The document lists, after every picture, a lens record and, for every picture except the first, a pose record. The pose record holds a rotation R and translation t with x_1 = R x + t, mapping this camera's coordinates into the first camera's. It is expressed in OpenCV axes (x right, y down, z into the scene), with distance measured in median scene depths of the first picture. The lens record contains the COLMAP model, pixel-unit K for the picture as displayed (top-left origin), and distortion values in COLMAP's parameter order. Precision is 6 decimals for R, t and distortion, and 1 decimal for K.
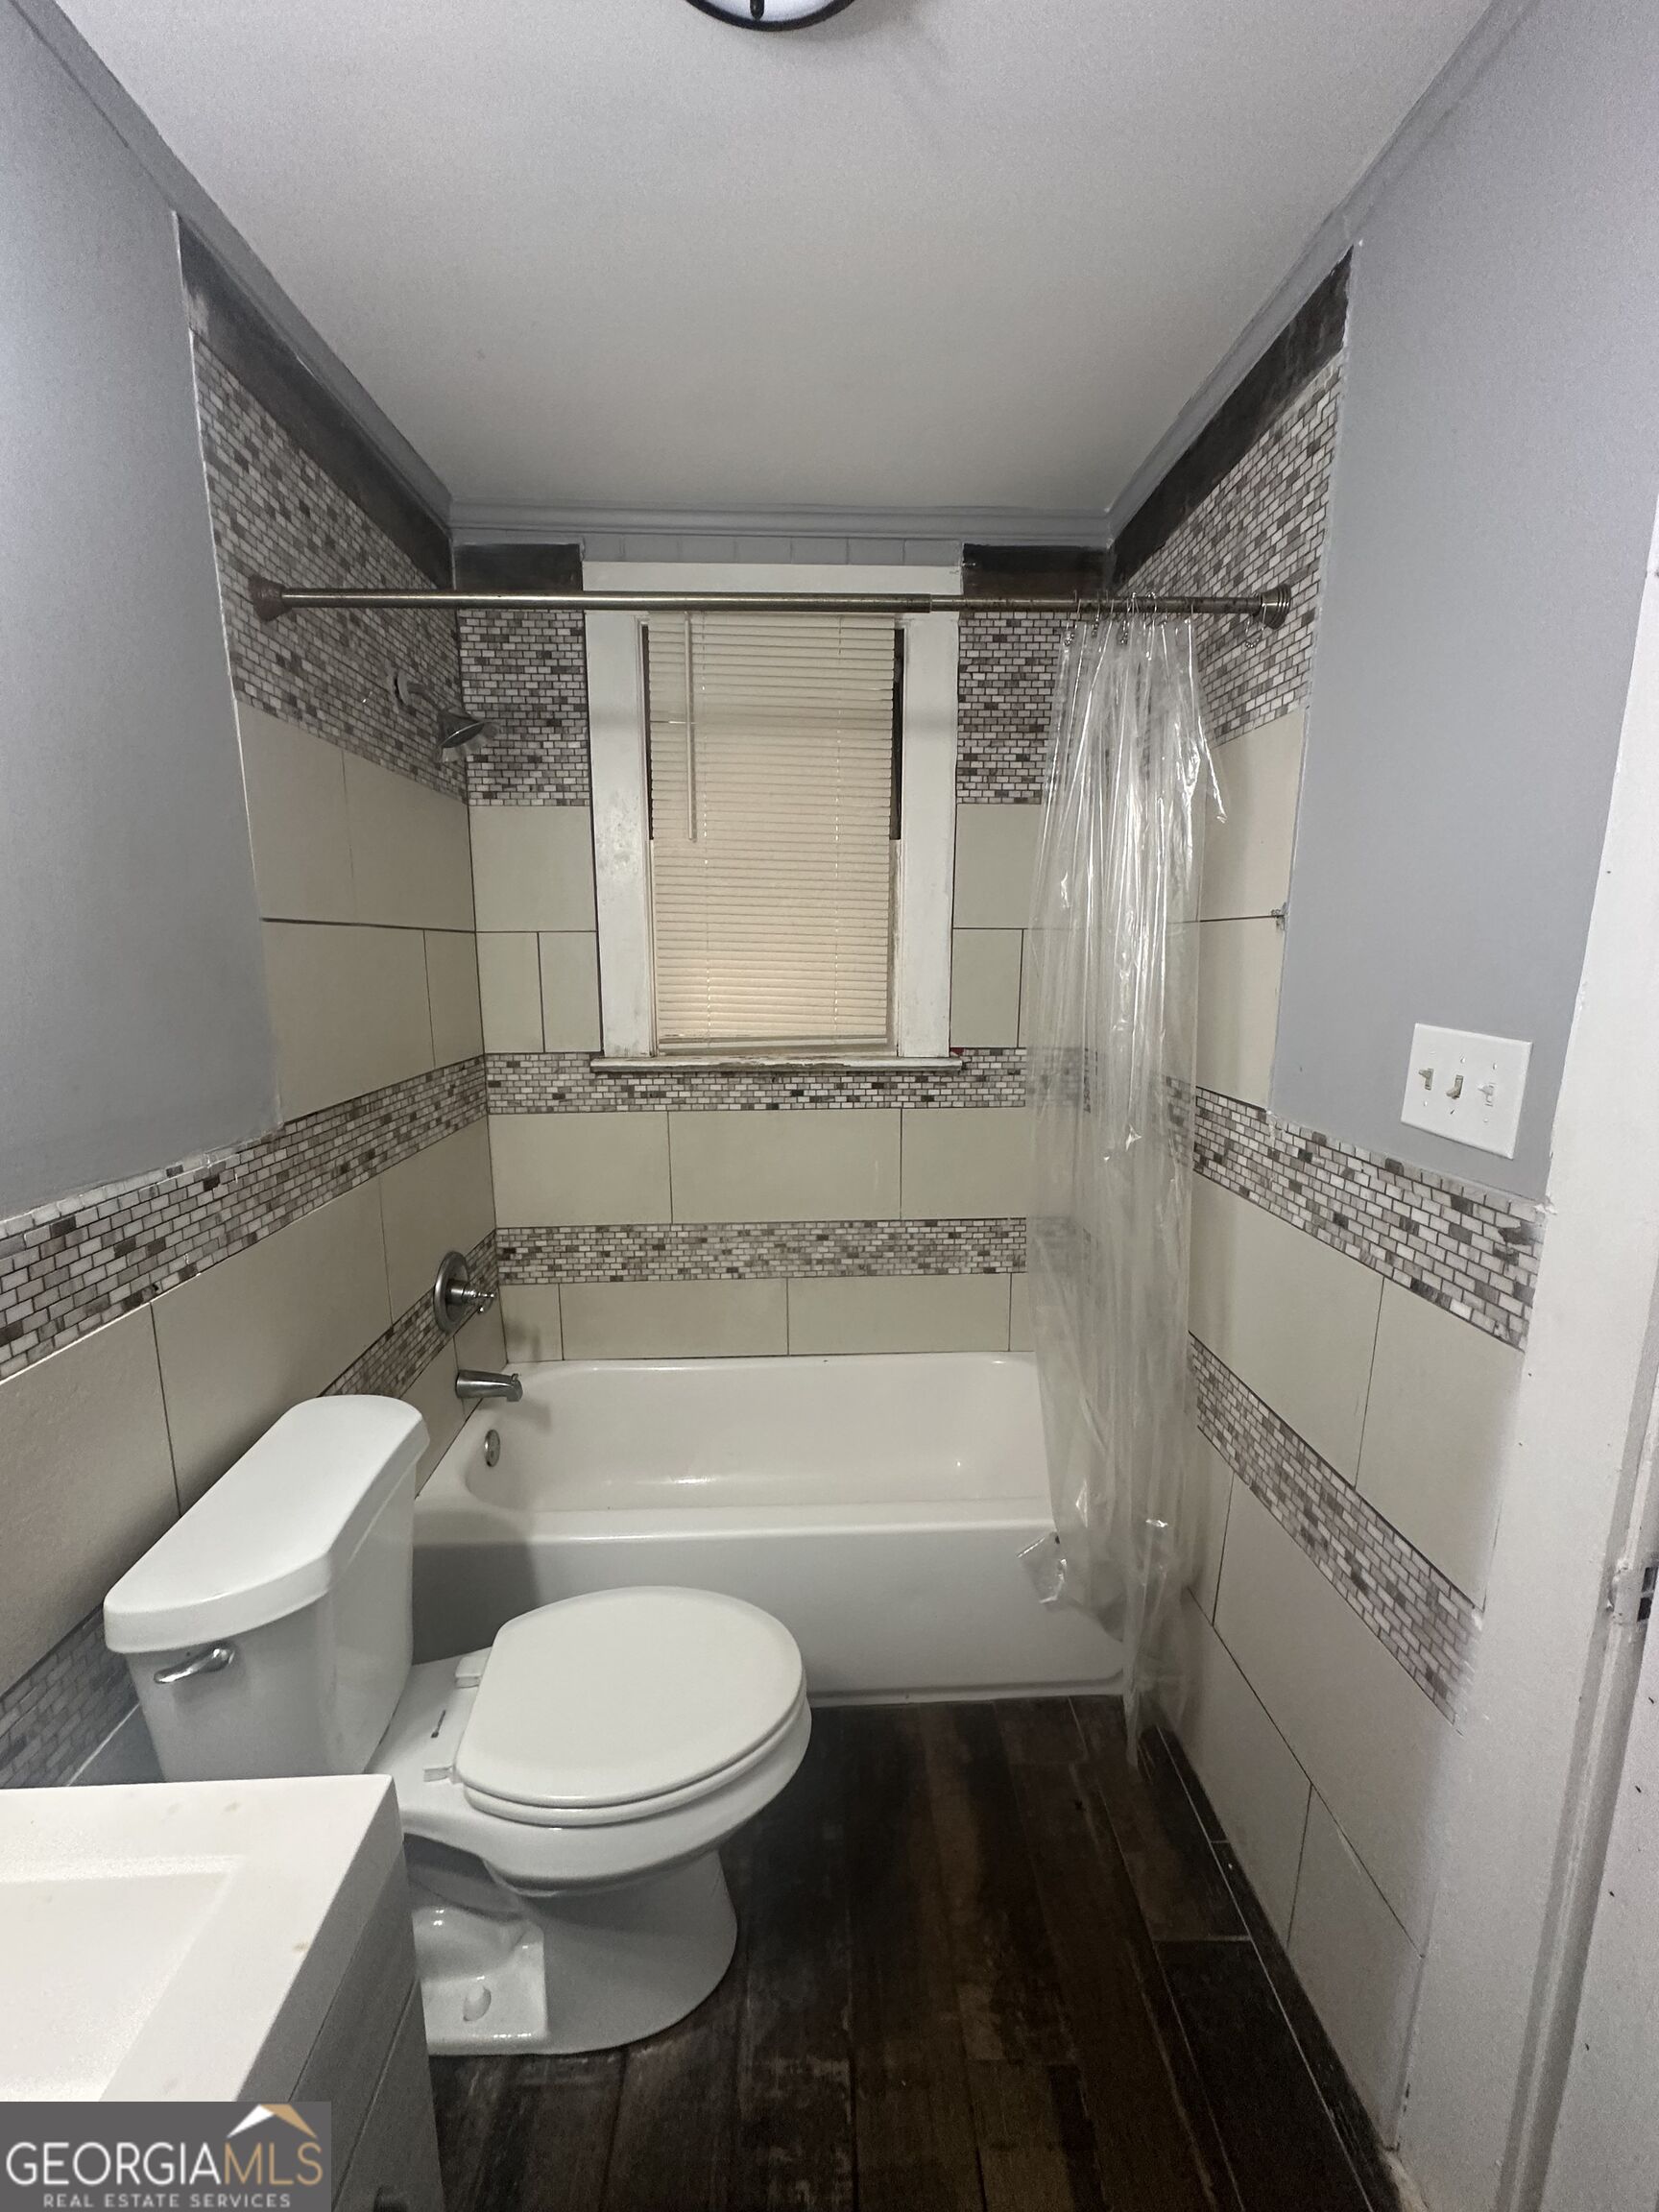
lens RADIAL K [[882.2, 0, 830.5], [0, 882.2, 1103.9], [0, 0, 1]] dist [-0.001595, 0.000448]
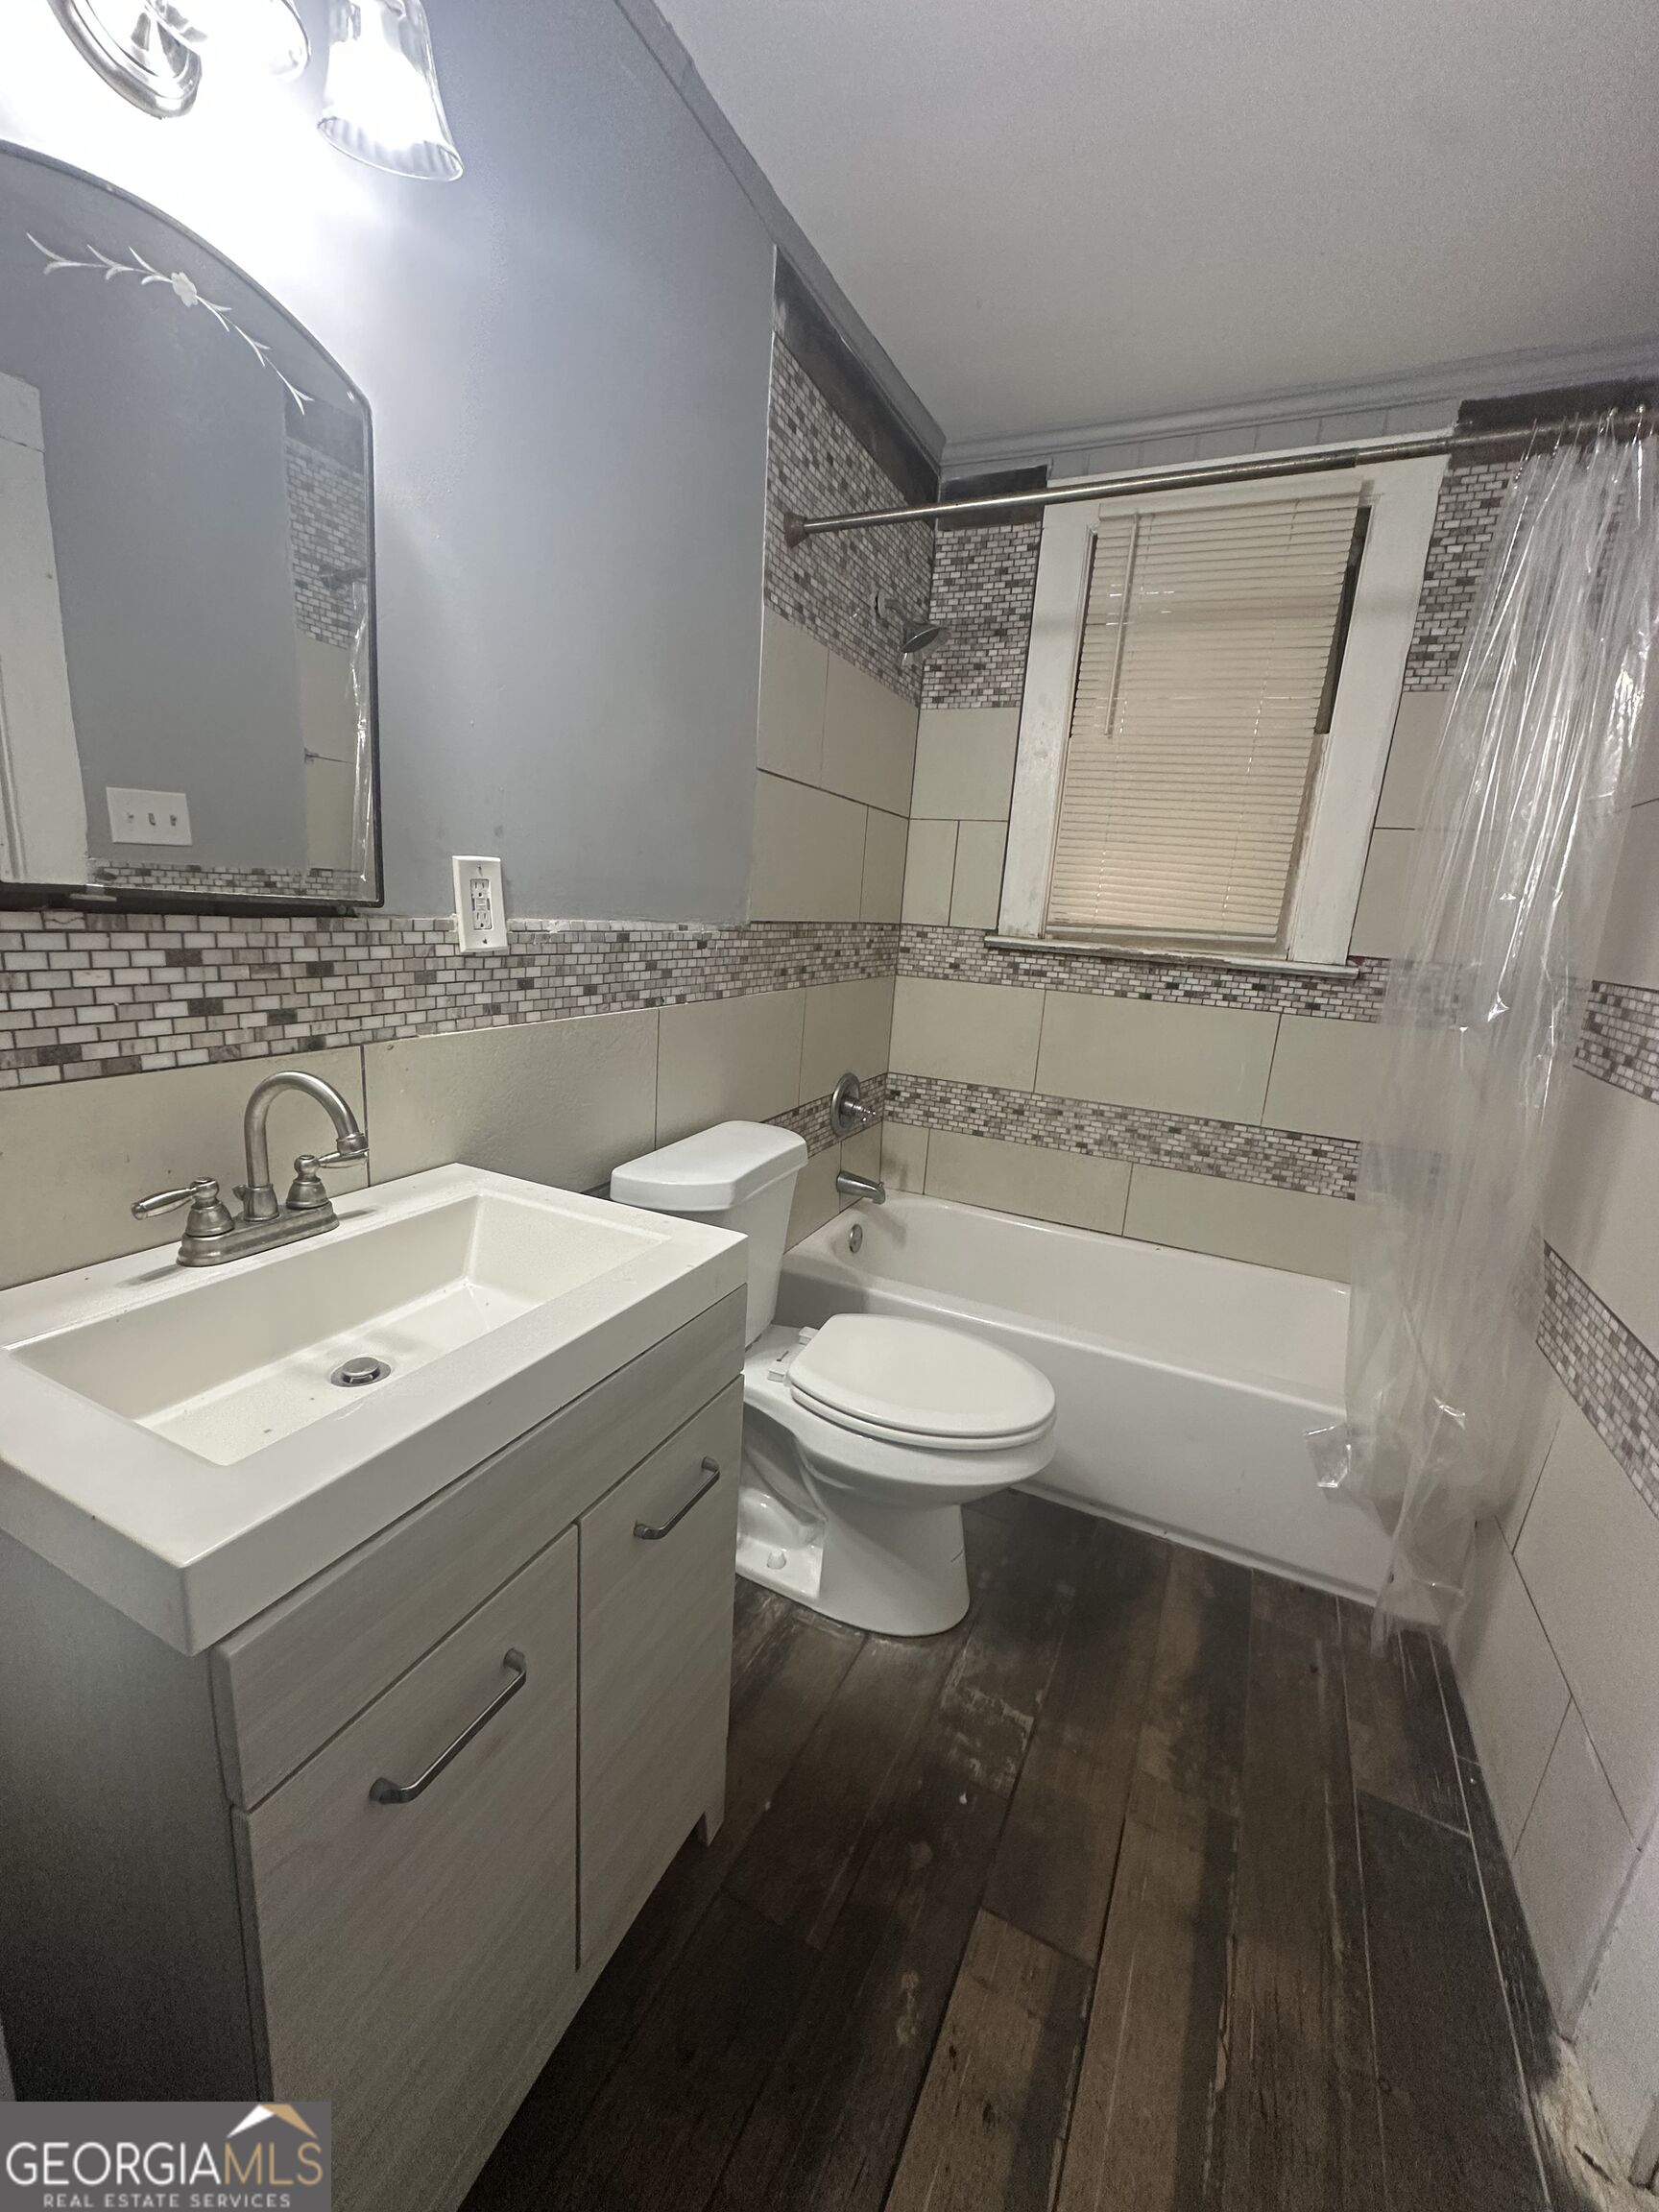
lens RADIAL K [[882.2, 0, 830.5], [0, 882.2, 1103.9], [0, 0, 1]] dist [-0.001595, 0.000448]
pose [[0.882597, 0.165163, -0.440164, 0.104832], [-0.148425, 0.986265, 0.072462, 0.131767], [0.446086, 0.001376, 0.894989, -0.128817]]
